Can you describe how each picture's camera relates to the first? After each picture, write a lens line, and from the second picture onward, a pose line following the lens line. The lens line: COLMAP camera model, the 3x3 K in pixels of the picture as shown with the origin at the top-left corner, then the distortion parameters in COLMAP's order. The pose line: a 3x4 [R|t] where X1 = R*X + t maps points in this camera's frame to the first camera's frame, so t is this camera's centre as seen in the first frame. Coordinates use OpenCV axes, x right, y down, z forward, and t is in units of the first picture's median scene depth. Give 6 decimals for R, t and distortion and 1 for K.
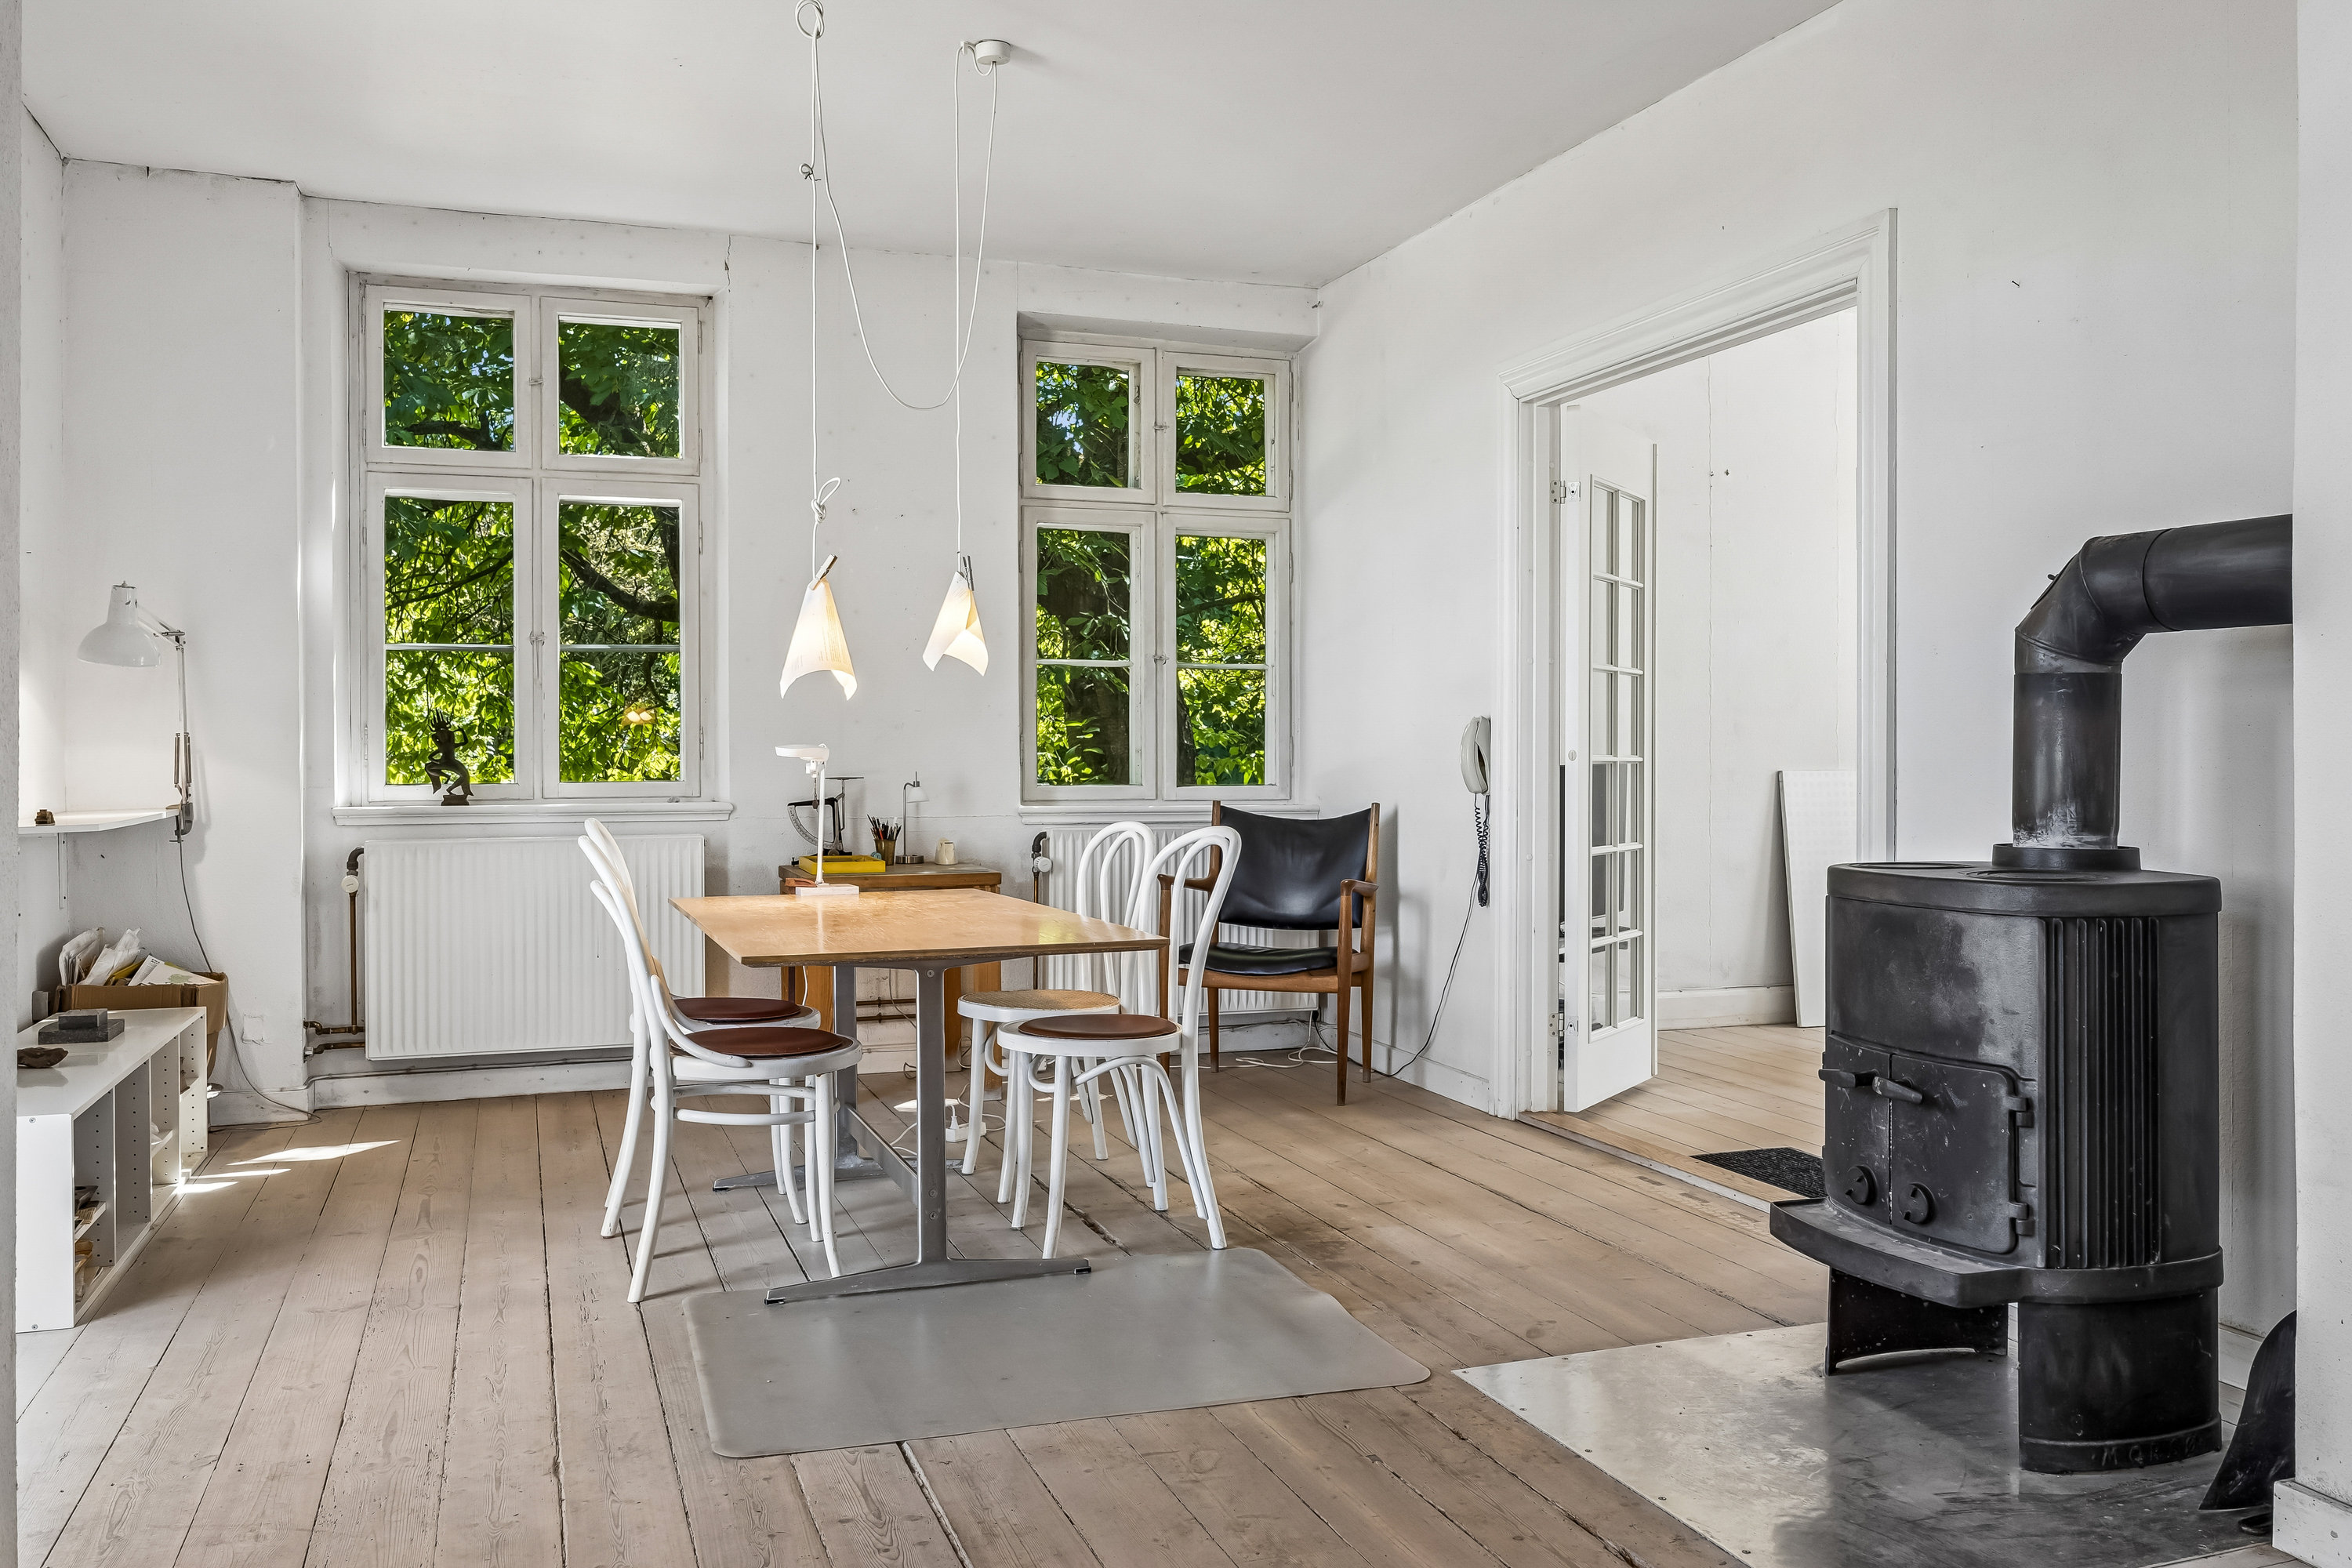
lens RADIAL K [[1888.7, 0, 1175.7], [0, 1888.7, 791.9], [0, 0, 1]] dist [-0.010665, -0.002816]
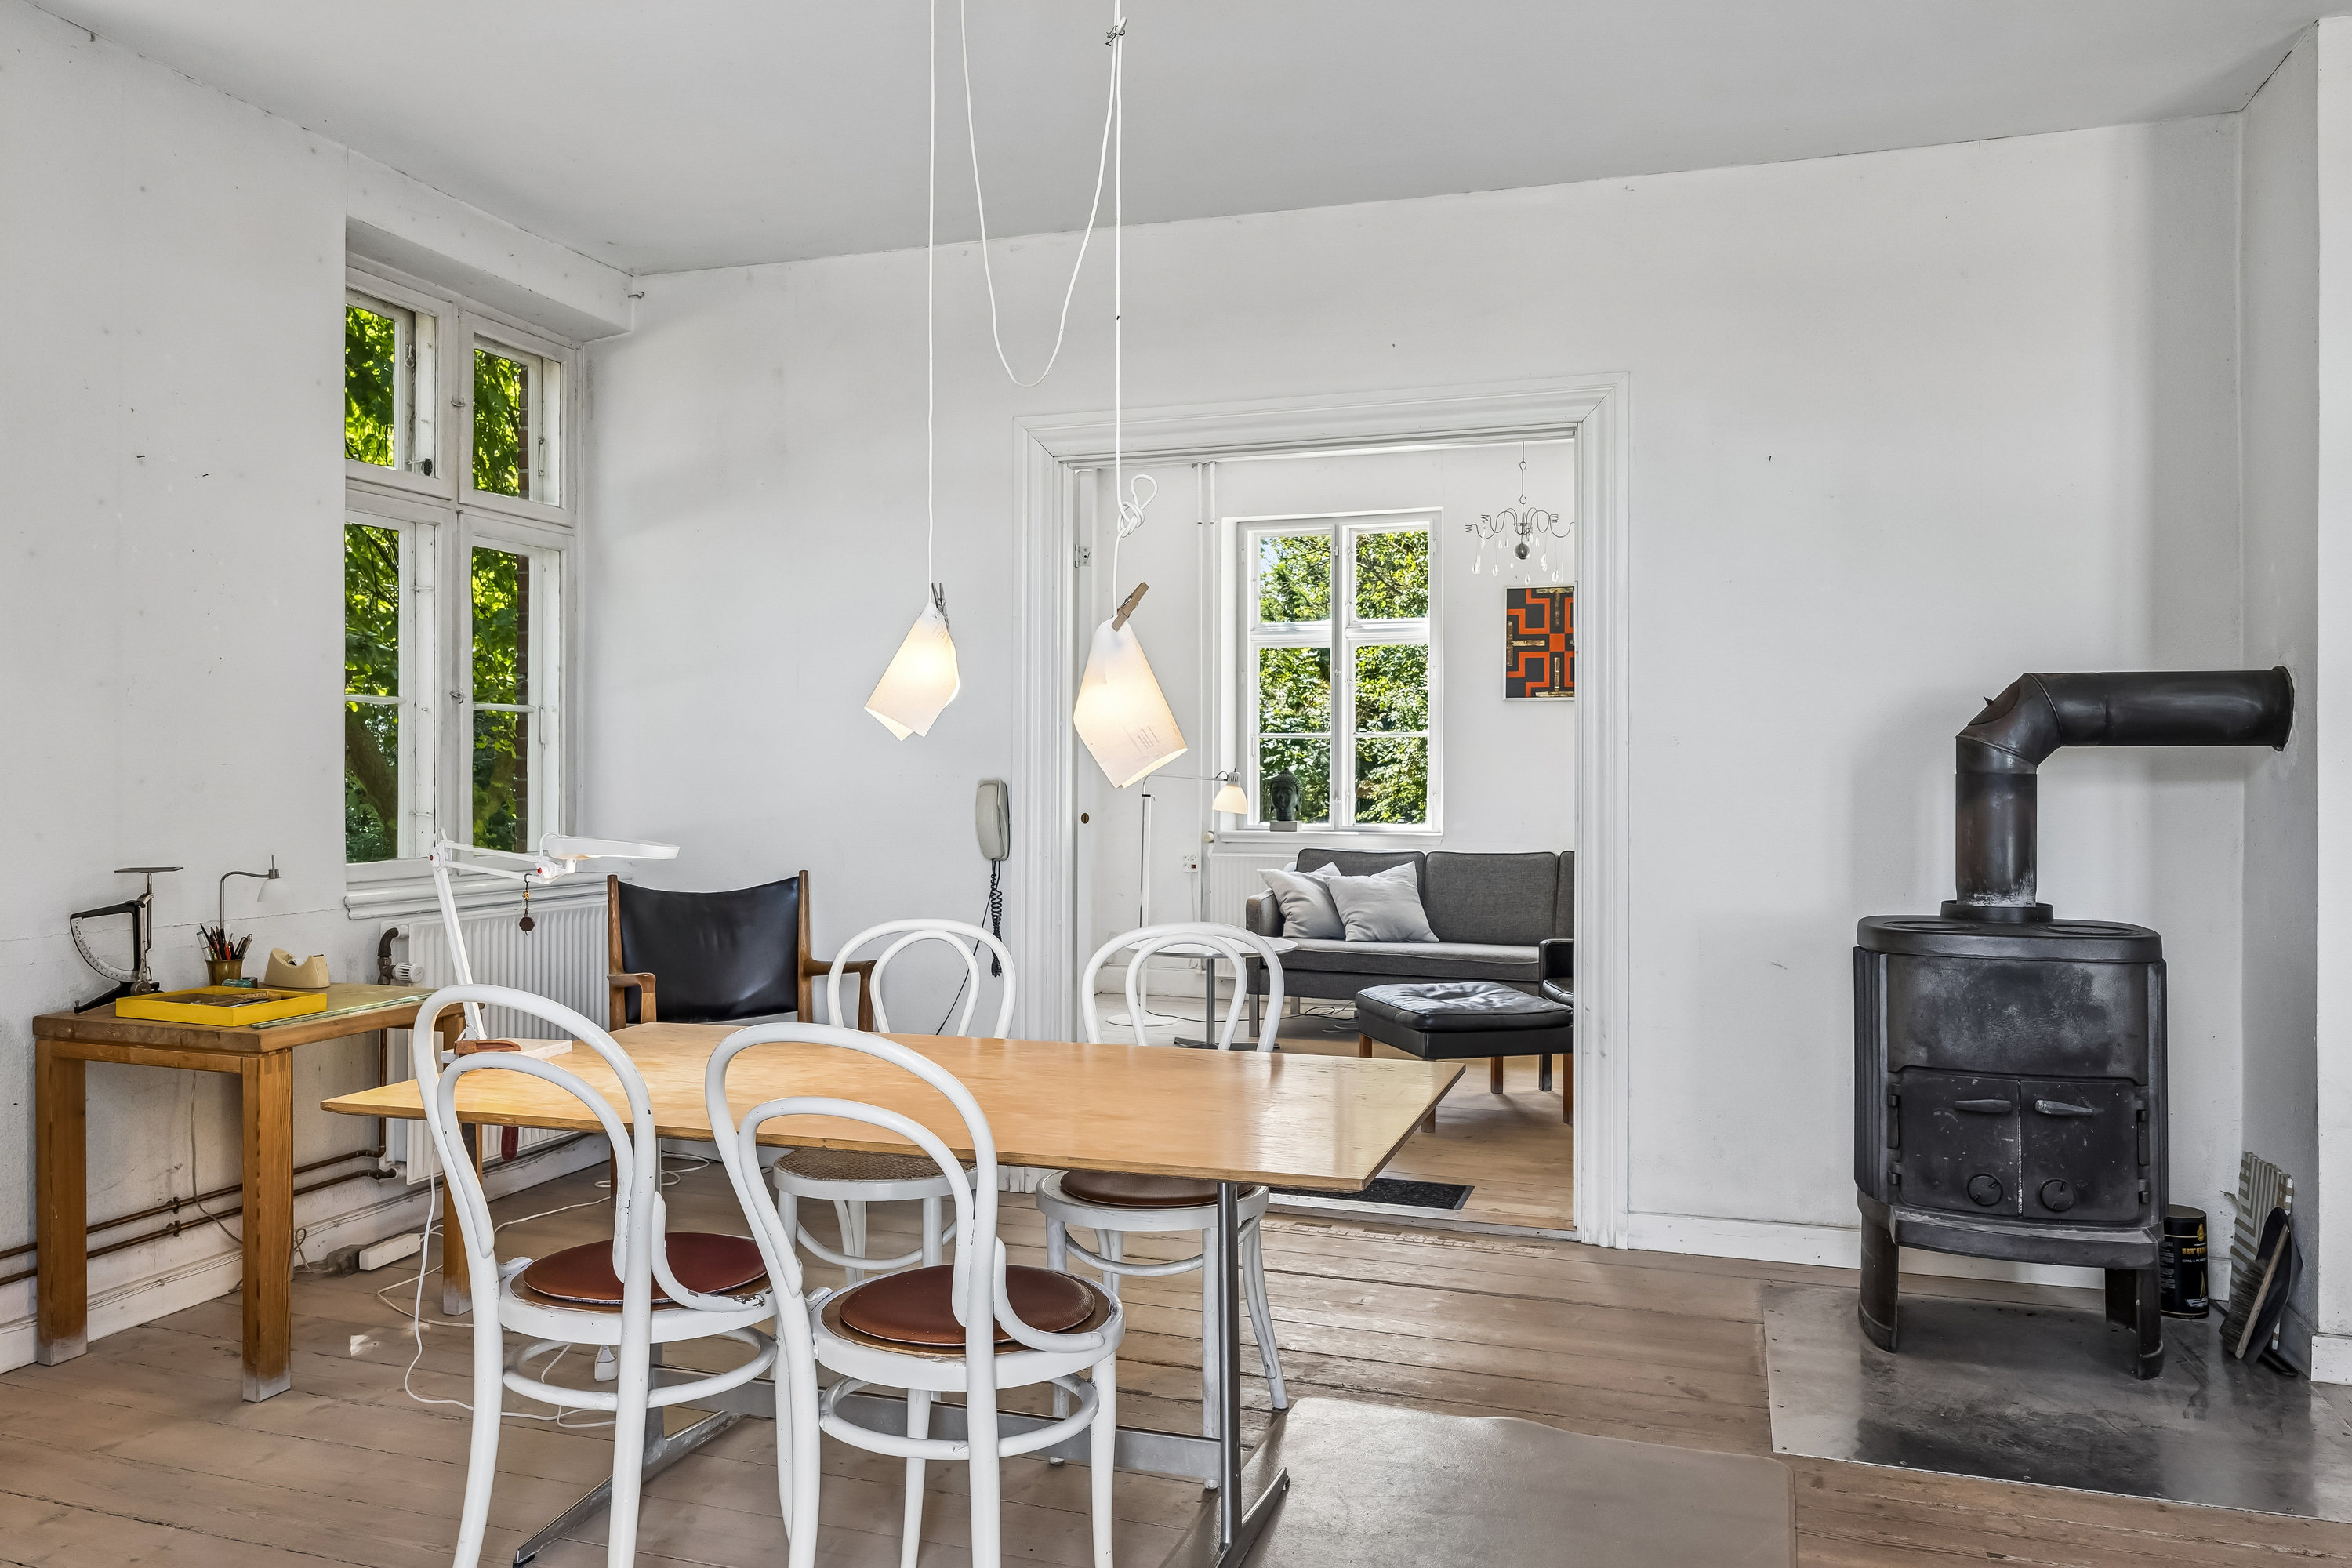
lens RADIAL K [[1662.4, 0, 1173.6], [0, 1662.4, 765.0], [0, 0, 1]] dist [-0.007847, -0.000816]
pose [[0.617510, 0.001444, 0.786561, -0.615146], [0.014344, 0.999811, -0.013097, -0.047039], [-0.786432, 0.019370, 0.617373, 0.559031]]
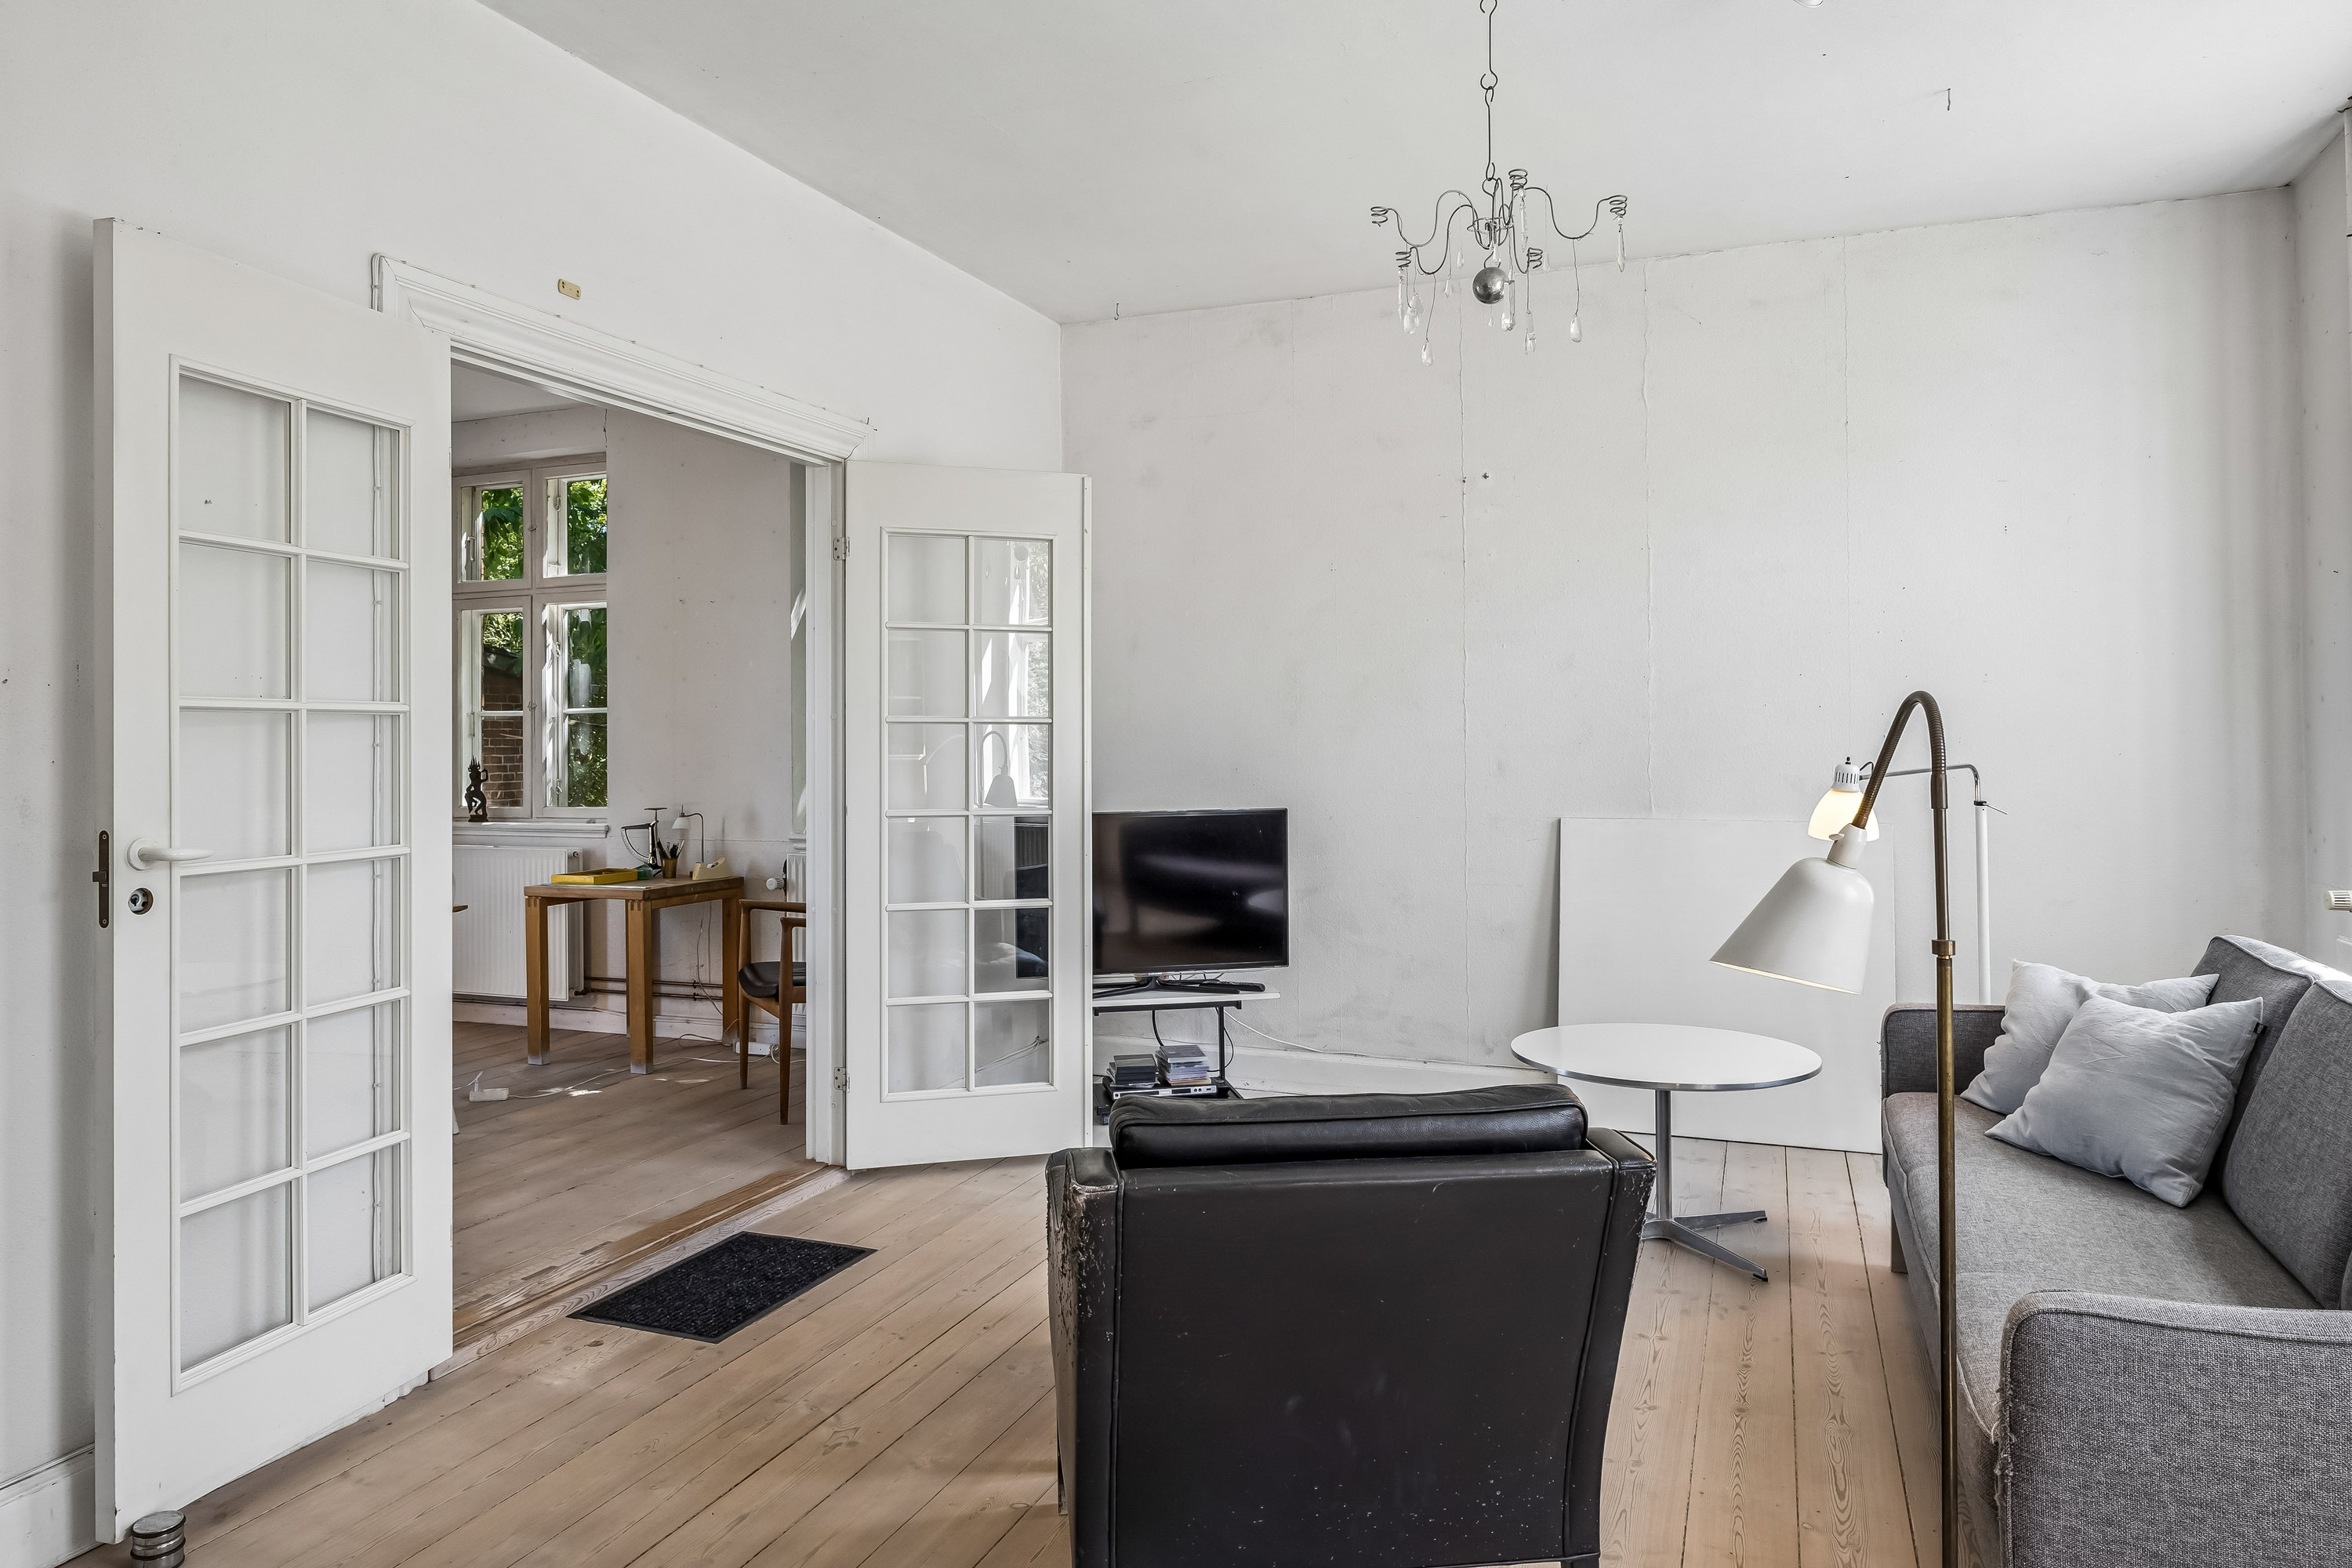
lens RADIAL K [[1493.4, 0, 1174.8], [0, 1493.4, 765.3], [0, 0, 1]] dist [-0.003661, -0.000277]
pose [[0.752322, 0.004555, -0.658780, 1.162688], [-0.011650, 0.999912, -0.006390, -0.052285], [0.658693, 0.012482, 0.752309, 0.699912]]
